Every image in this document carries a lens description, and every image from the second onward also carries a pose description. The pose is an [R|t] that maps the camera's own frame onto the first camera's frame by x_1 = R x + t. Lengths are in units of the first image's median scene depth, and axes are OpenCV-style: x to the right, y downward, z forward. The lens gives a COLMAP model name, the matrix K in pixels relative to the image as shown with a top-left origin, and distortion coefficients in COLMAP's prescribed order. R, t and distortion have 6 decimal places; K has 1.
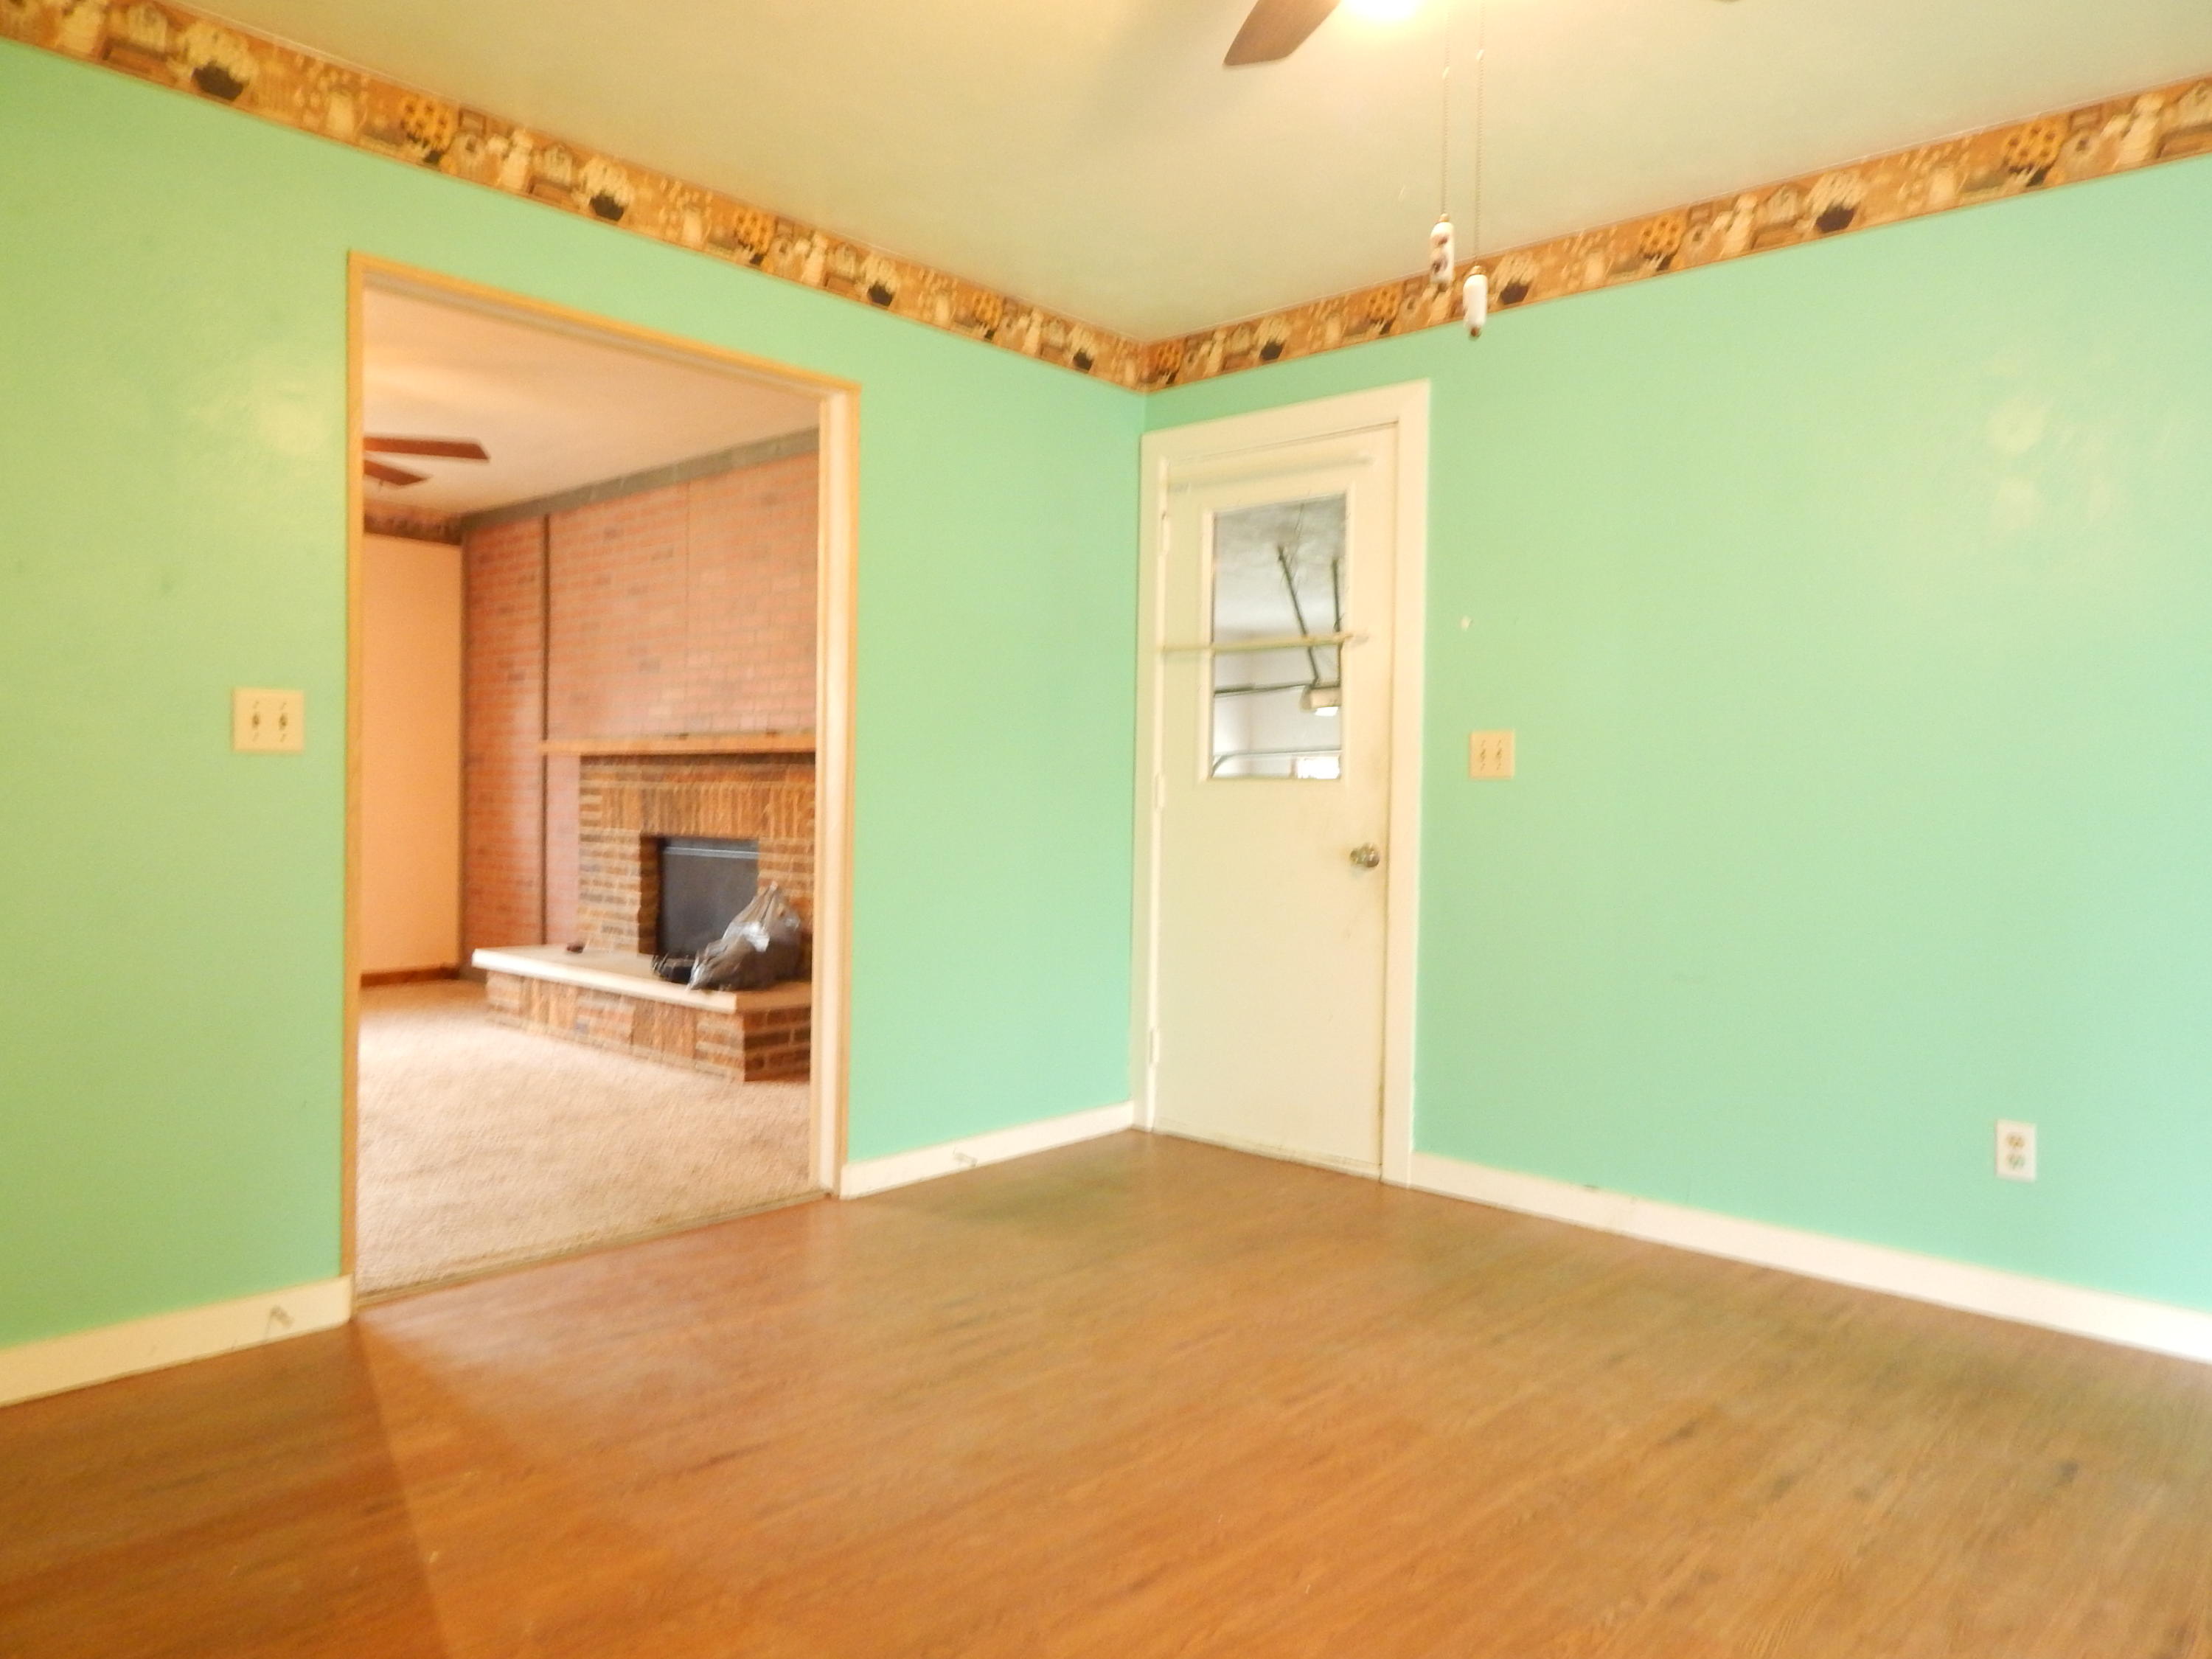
lens RADIAL K [[1464.1, 0, 1096.9], [0, 1464.1, 831.6], [0, 0, 1]] dist [0.005302, -0.013657]
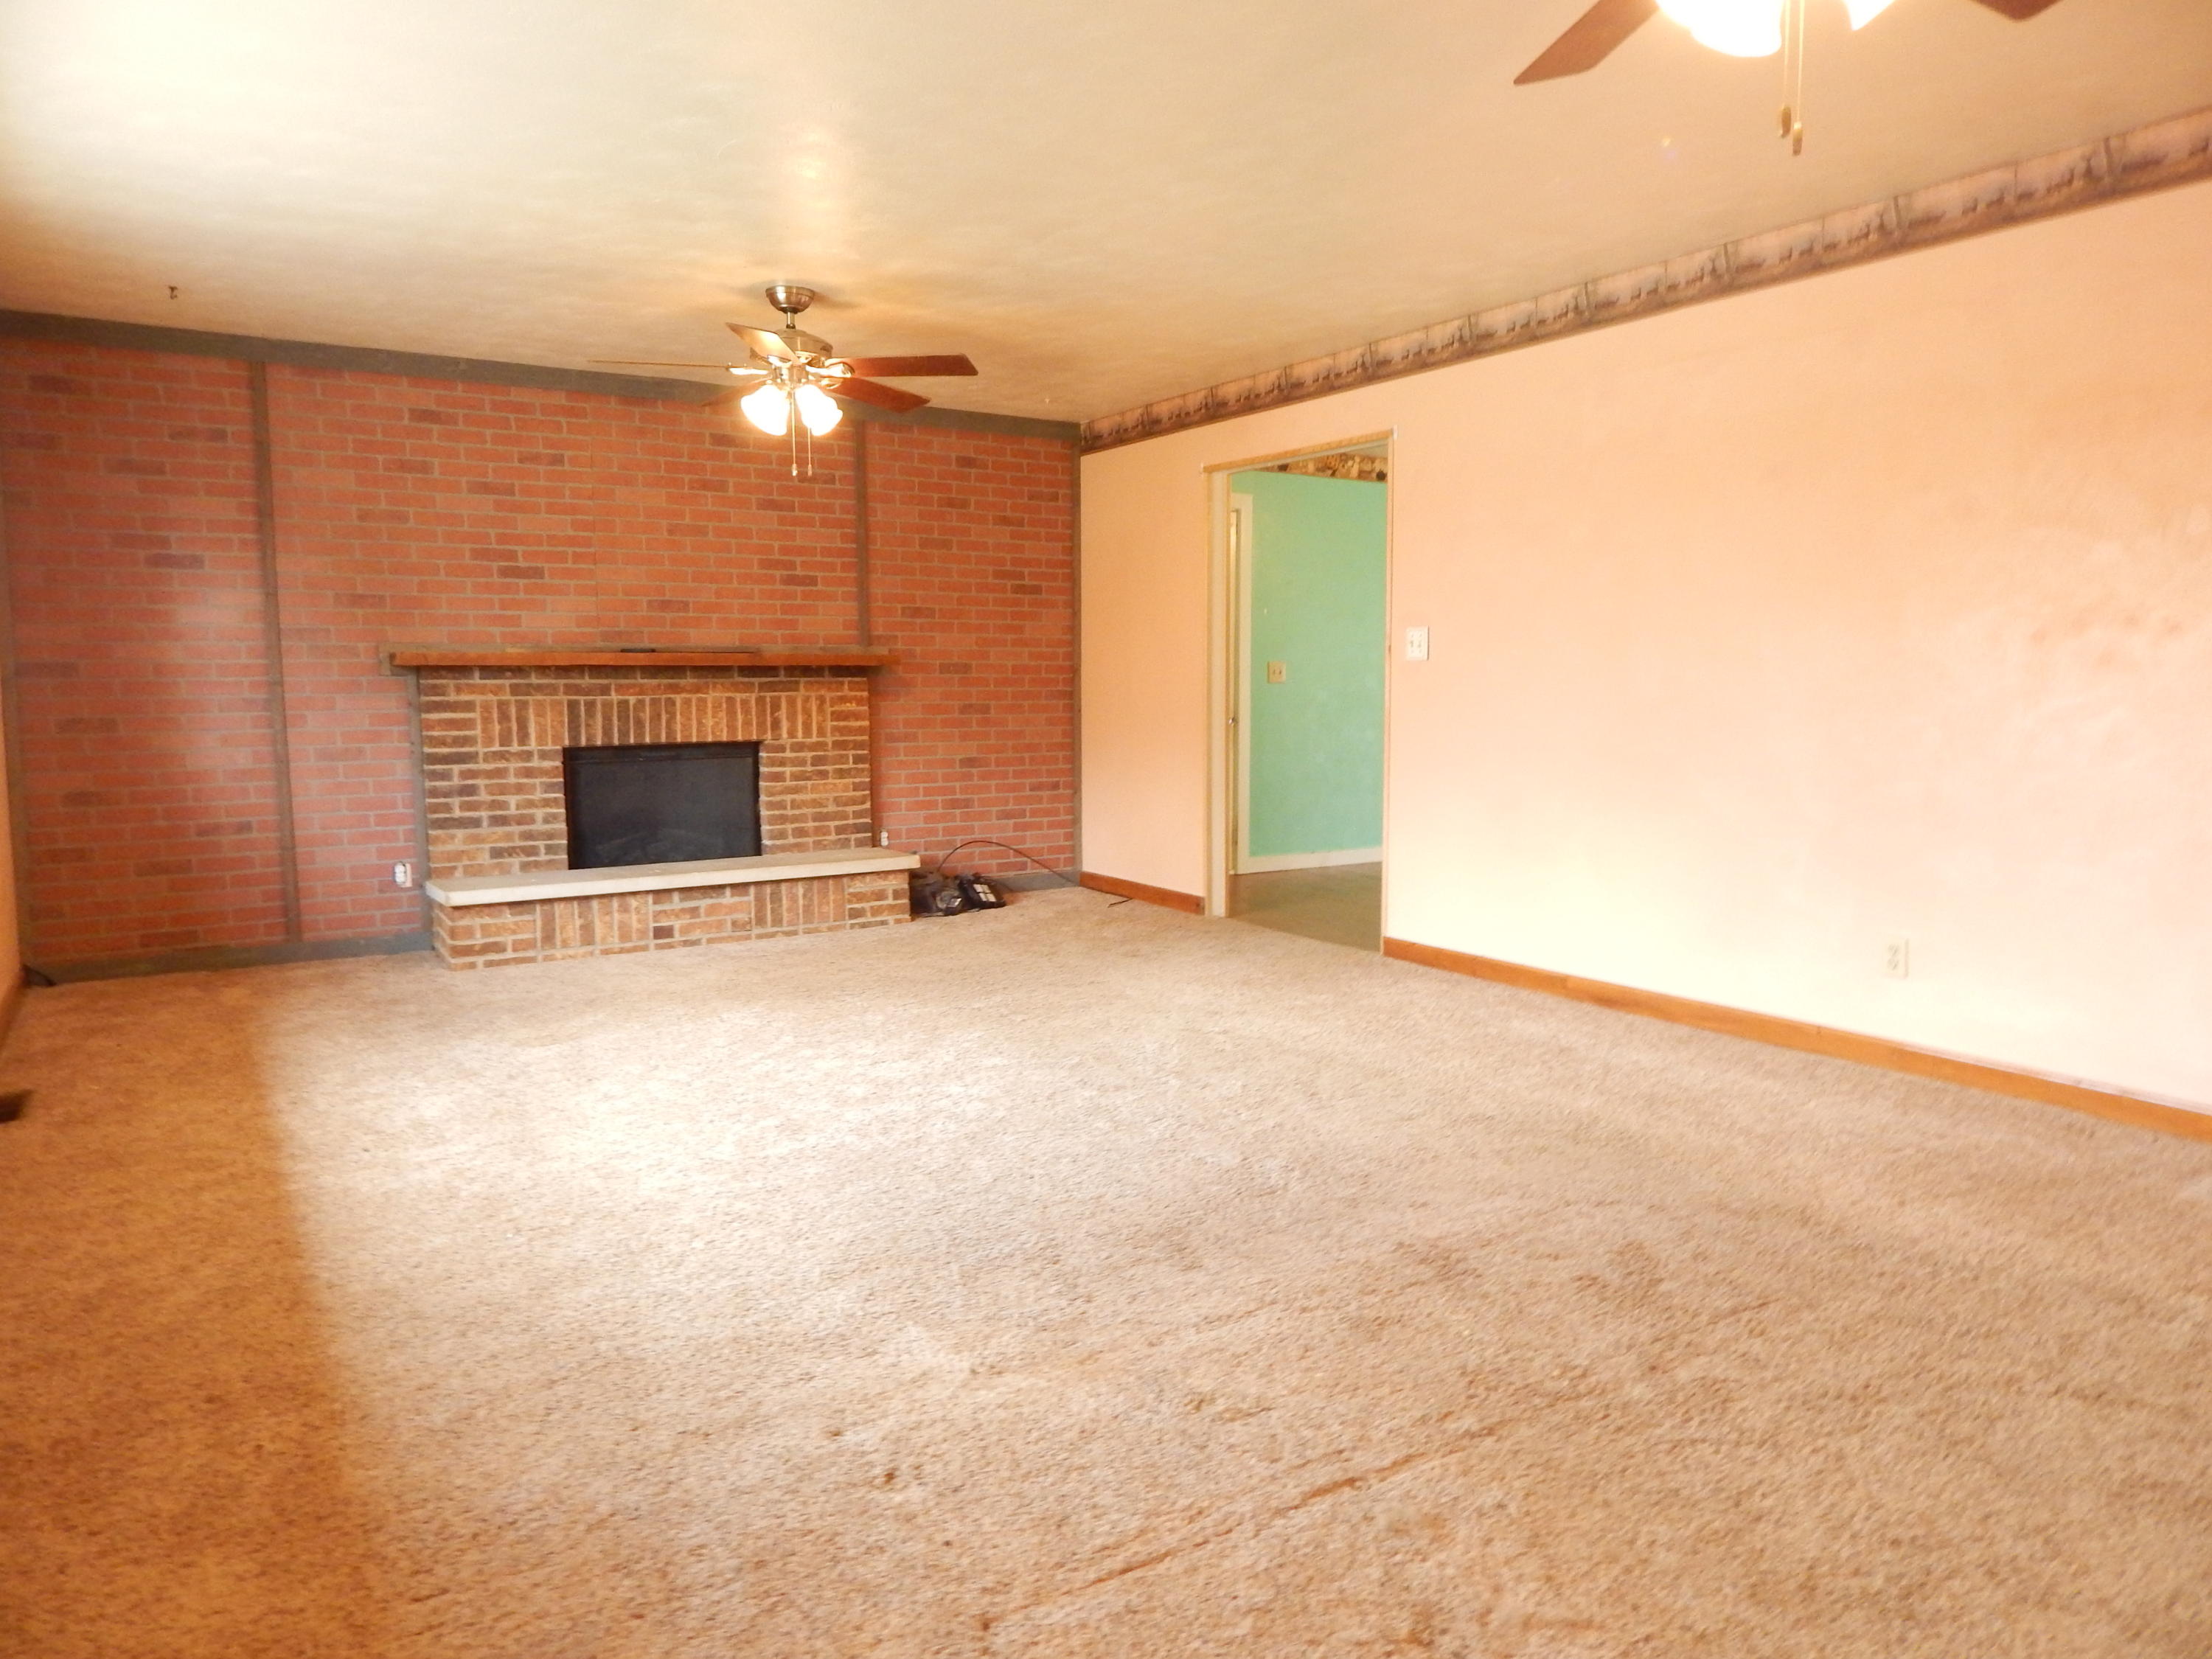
lens RADIAL K [[1464.1, 0, 1113.8], [0, 1464.1, 812.7], [0, 0, 1]] dist [0.005302, -0.013657]
pose [[0.262385, -0.101747, 0.959584, -1.167402], [0.033745, 0.994785, 0.096252, -0.037128], [-0.964373, 0.007126, 0.264450, 0.385879]]
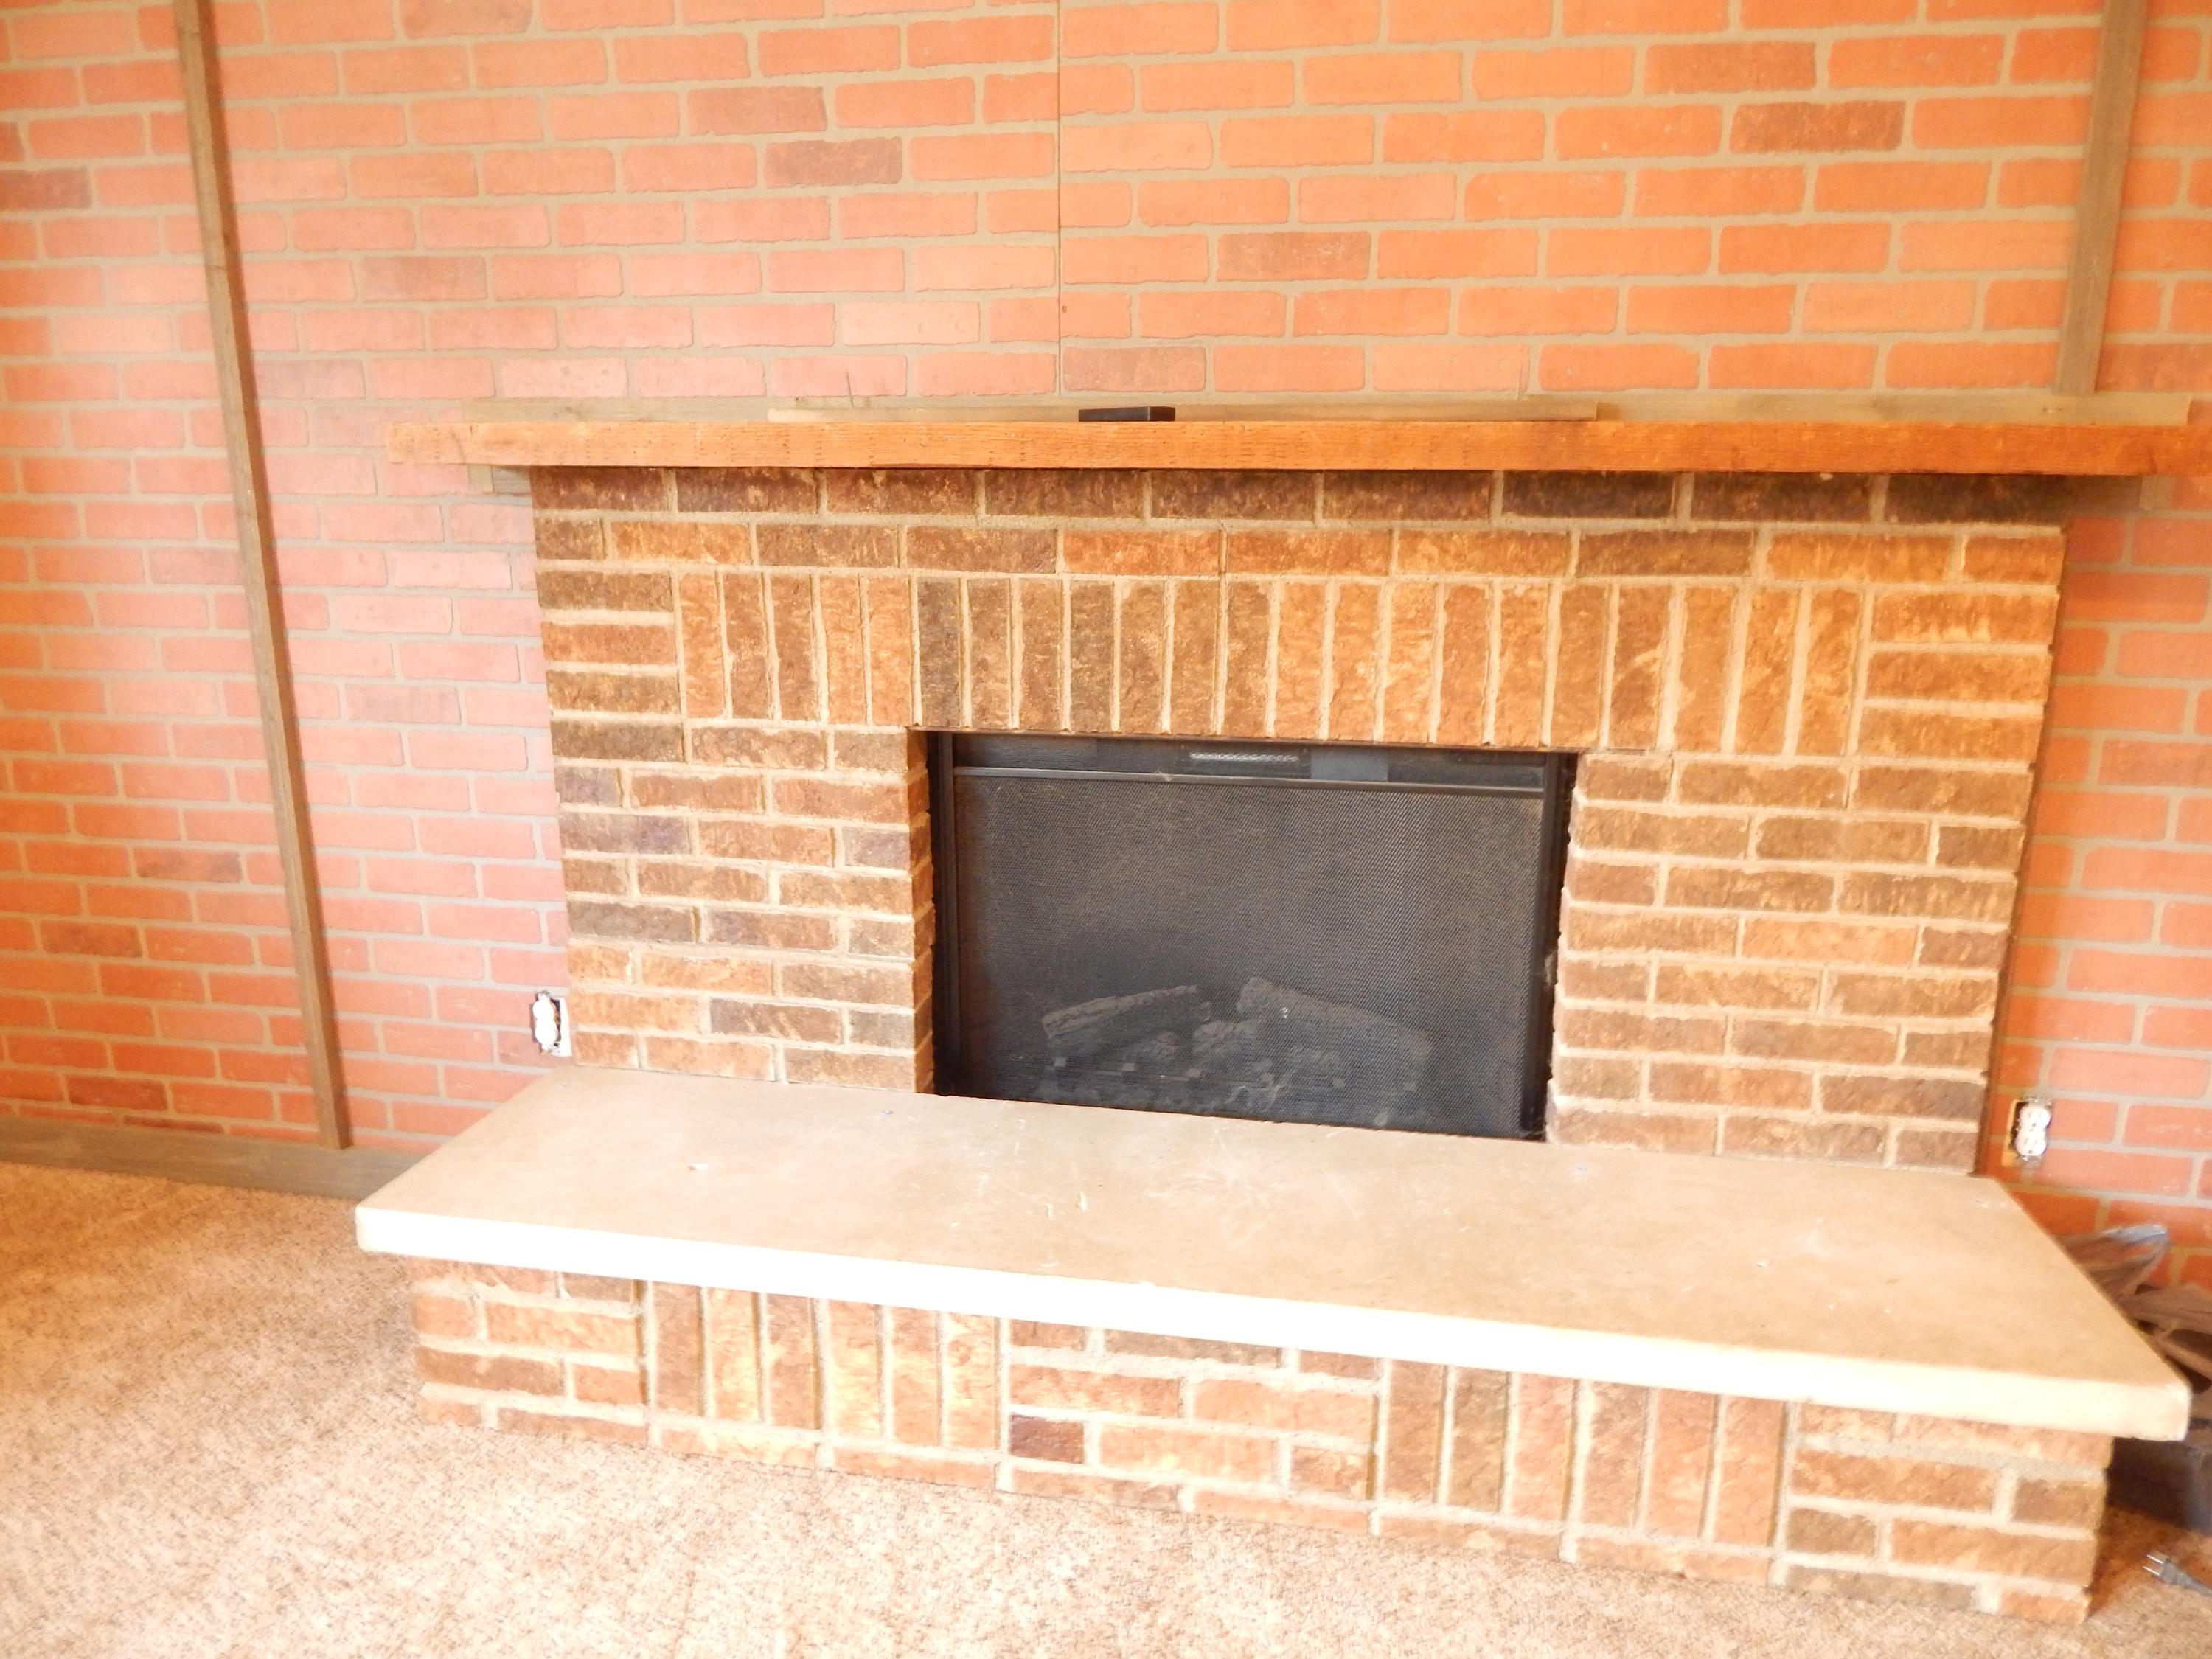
lens RADIAL K [[1464.1, 0, 1109.3], [0, 1464.1, 827.3], [0, 0, 1]] dist [0.005302, -0.013657]
pose [[0.848278, -0.129622, 0.513441, -0.441285], [0.018599, 0.976274, 0.215740, -0.045196], [-0.529224, -0.173458, 0.830563, 0.716072]]
